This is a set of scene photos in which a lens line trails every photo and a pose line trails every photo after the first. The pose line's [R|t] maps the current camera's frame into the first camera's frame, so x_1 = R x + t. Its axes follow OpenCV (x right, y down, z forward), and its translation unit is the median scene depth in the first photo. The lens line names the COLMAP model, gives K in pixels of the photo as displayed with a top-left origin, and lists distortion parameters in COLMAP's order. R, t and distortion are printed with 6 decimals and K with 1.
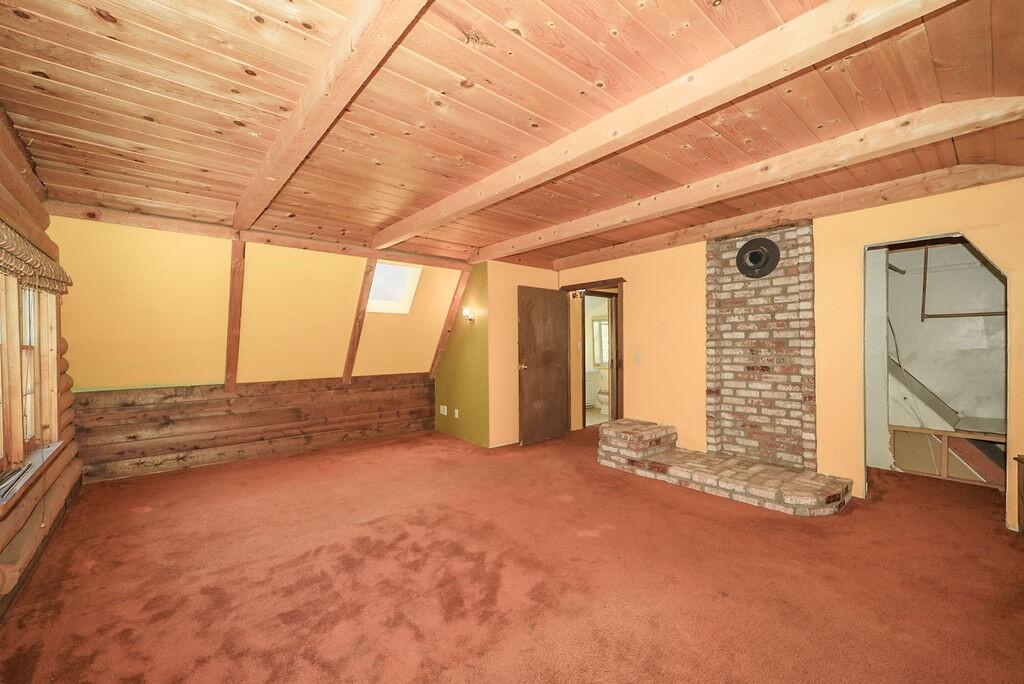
lens RADIAL K [[411.7, 0, 511.3], [0, 411.7, 343.9], [0, 0, 1]] dist [-0.000499, -0.001339]
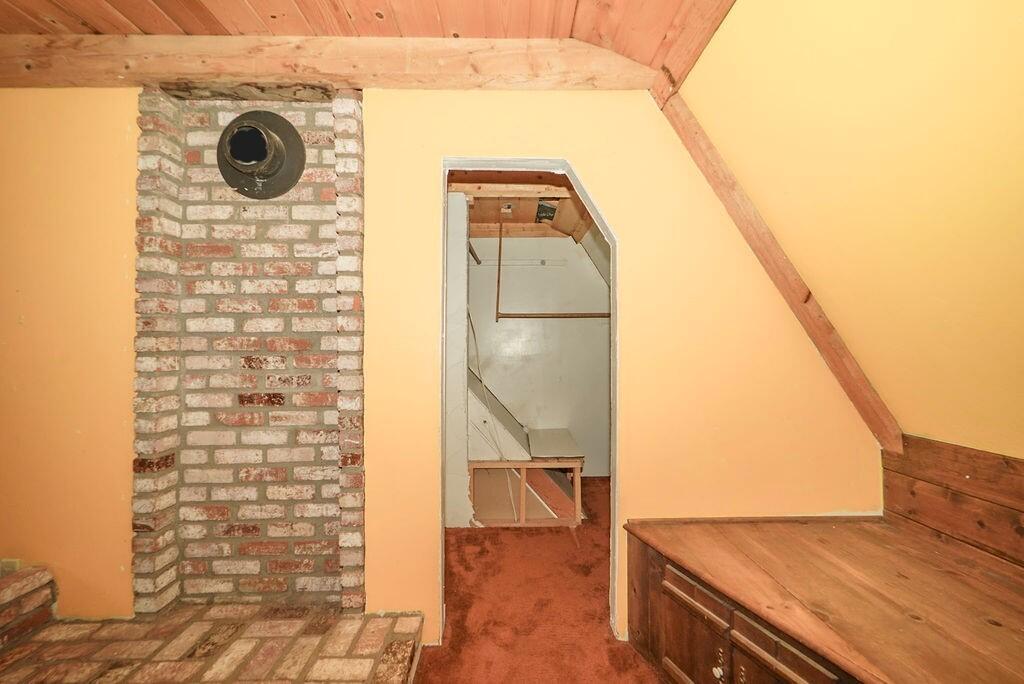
lens RADIAL K [[411.7, 0, 512.5], [0, 411.7, 344.3], [0, 0, 1]] dist [-0.000499, -0.001339]
pose [[0.639711, 0.016146, 0.768446, 0.434287], [-0.003733, 0.999833, -0.017900, 0.006636], [-0.768607, 0.008582, 0.639664, 0.505074]]
